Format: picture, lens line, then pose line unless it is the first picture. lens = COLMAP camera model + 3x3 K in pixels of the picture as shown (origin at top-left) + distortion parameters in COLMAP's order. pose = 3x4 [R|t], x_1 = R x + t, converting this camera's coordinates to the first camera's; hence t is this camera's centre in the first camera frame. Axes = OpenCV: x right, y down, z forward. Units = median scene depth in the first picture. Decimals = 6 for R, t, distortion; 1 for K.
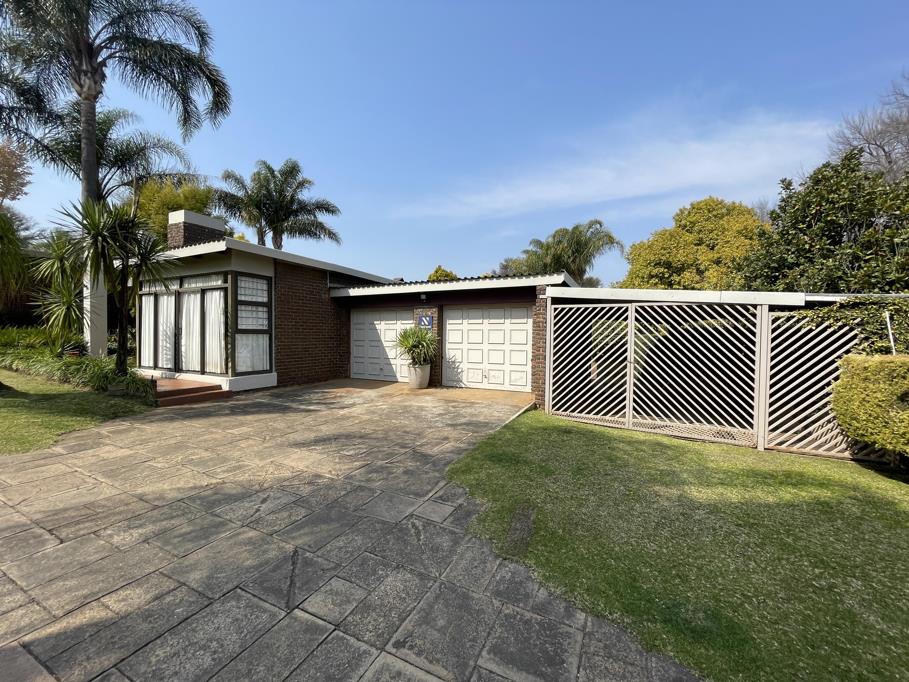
lens RADIAL K [[368.4, 0, 454.5], [0, 368.4, 341.0], [0, 0, 1]] dist [-0.000667, -0.000385]
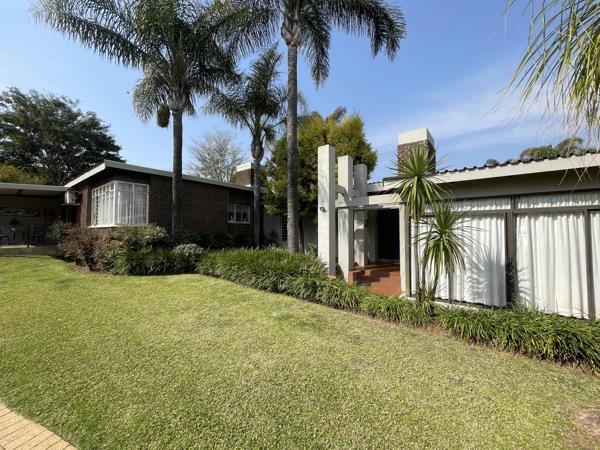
lens RADIAL K [[243.2, 0, 300.0], [0, 243.2, 225.0], [0, 0, 1]] dist [-0.000667, -0.000385]
pose [[0.981213, -0.017834, -0.192099, -1.104154], [0.008987, 0.998863, -0.046828, -0.086674], [0.192716, 0.044222, 0.980258, 0.376593]]
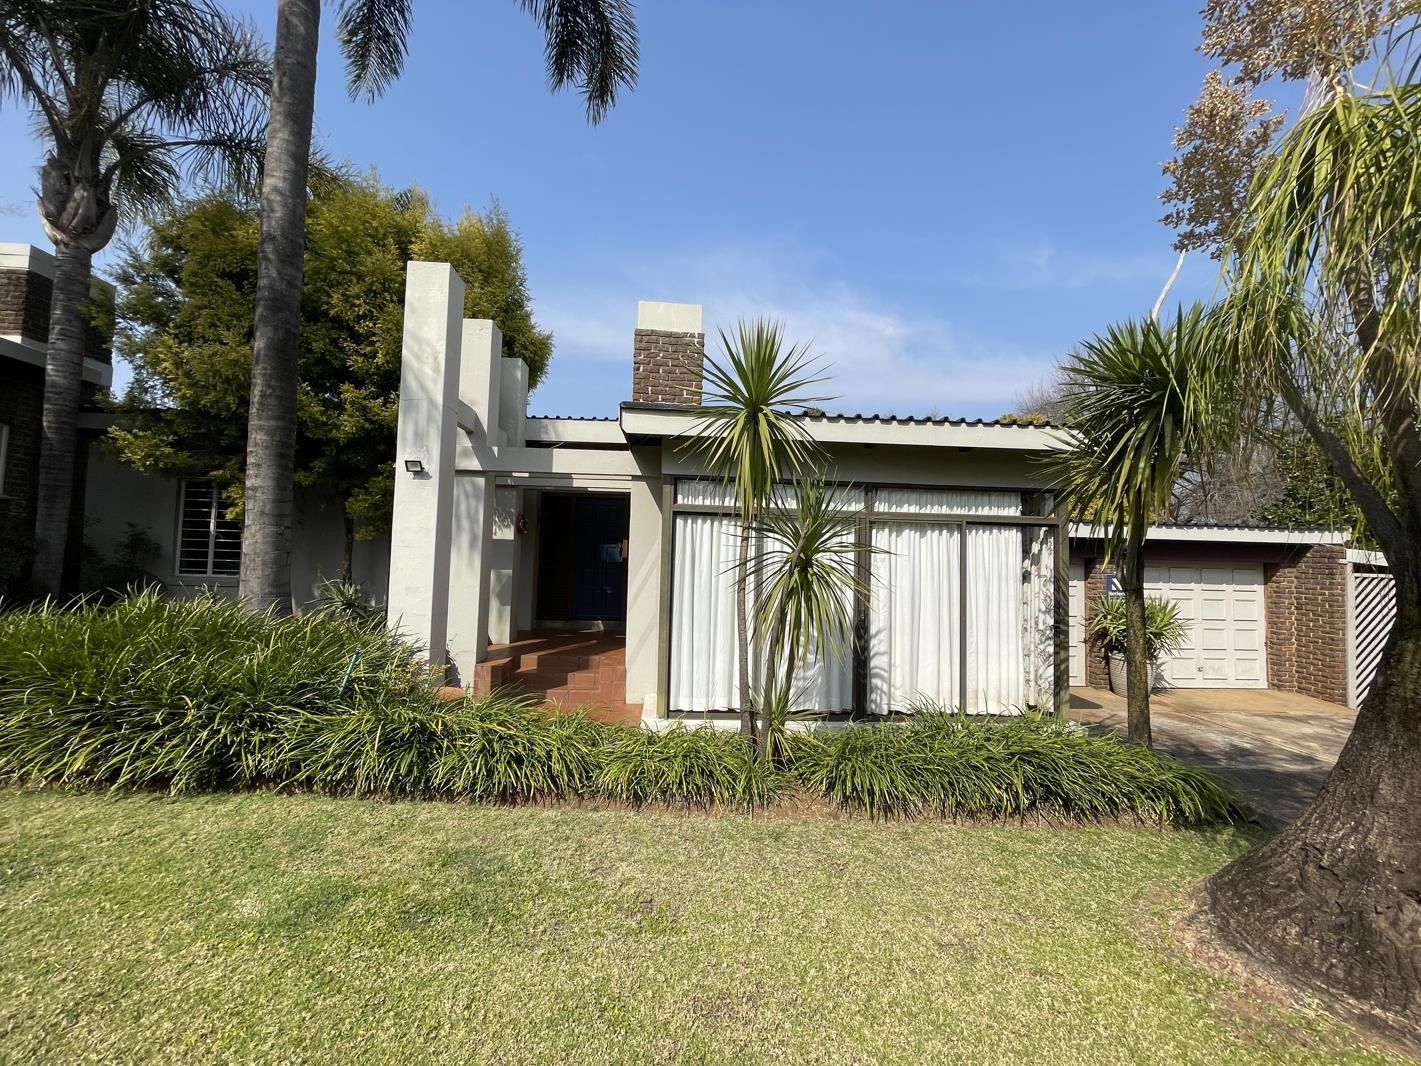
lens RADIAL K [[575.9, 0, 710.5], [0, 575.9, 533.0], [0, 0, 1]] dist [-0.000667, -0.000385]
pose [[0.865380, 0.037615, 0.499703, -1.210524], [-0.011715, 0.998425, -0.054868, -0.082641], [-0.500980, 0.041628, 0.864457, 0.530381]]
